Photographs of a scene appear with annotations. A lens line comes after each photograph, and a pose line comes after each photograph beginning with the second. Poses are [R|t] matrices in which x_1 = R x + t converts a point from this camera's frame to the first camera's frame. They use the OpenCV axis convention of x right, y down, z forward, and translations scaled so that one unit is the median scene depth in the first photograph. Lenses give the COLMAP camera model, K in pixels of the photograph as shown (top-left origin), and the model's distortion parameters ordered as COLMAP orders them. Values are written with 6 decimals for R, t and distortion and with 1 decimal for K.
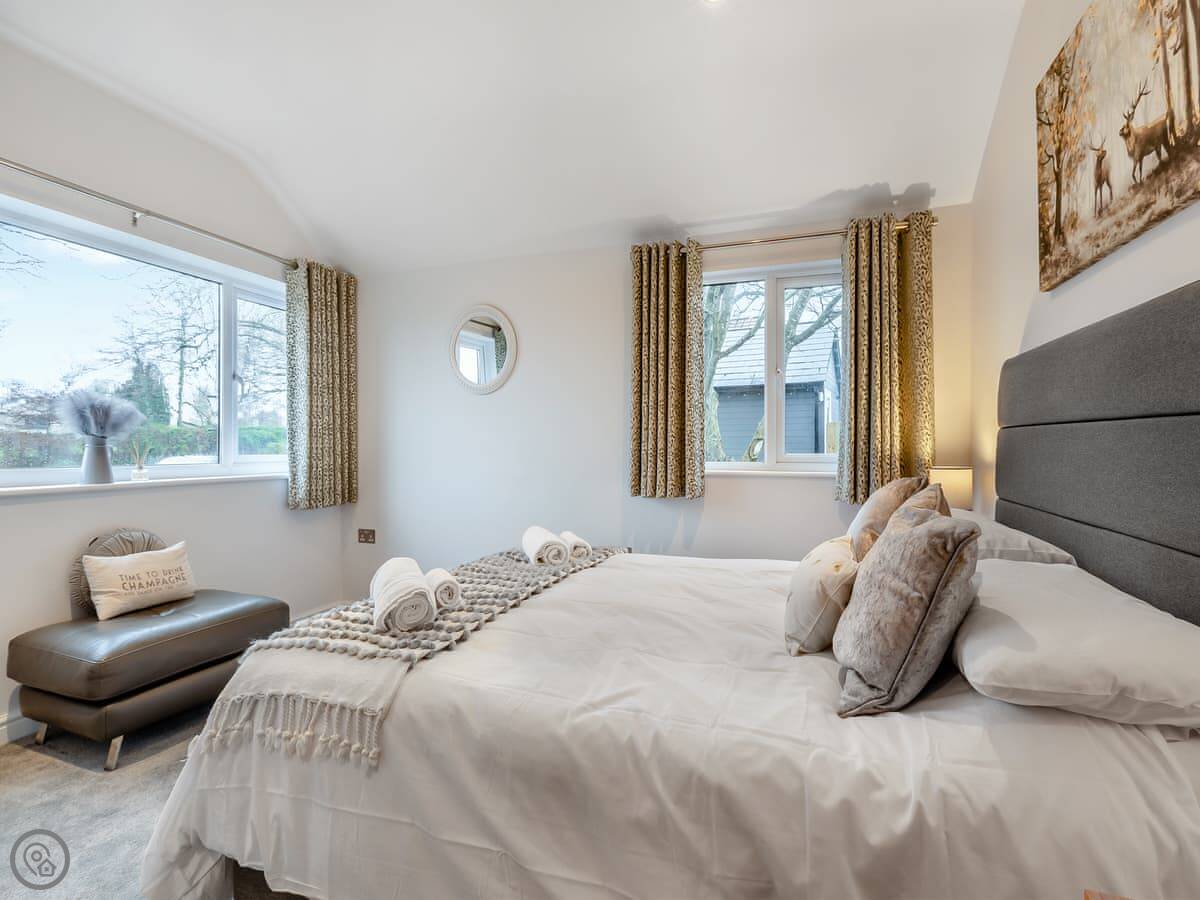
lens RADIAL K [[537.6, 0, 602.8], [0, 537.6, 443.0], [0, 0, 1]] dist [0.000144, 0.000305]
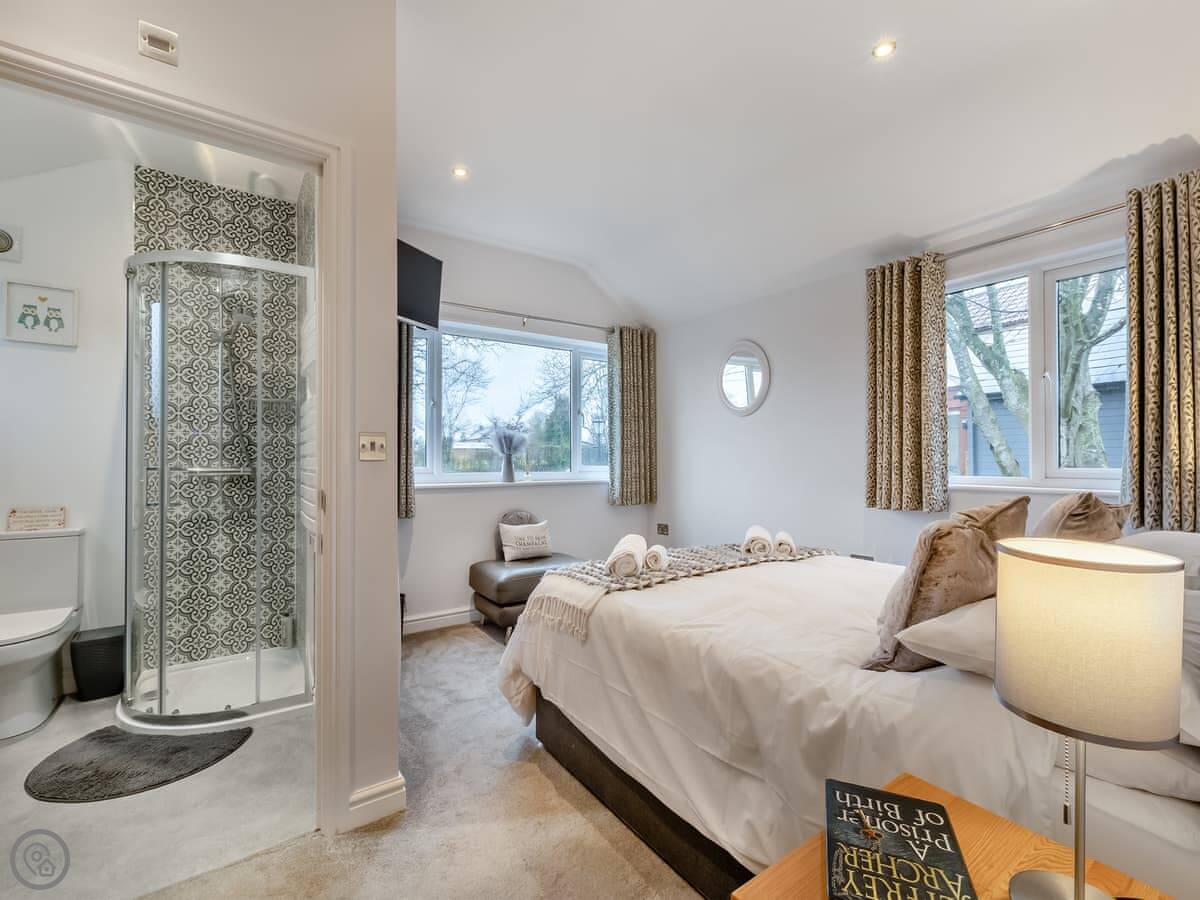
lens RADIAL K [[525.2, 0, 600.0], [0, 525.2, 450.0], [0, 0, 1]] dist [-0.001817, 0.000302]
pose [[0.804104, -0.011901, -0.594369, 0.272282], [0.004943, 0.999899, -0.013334, -0.002126], [0.594467, 0.007784, 0.804082, -0.152610]]
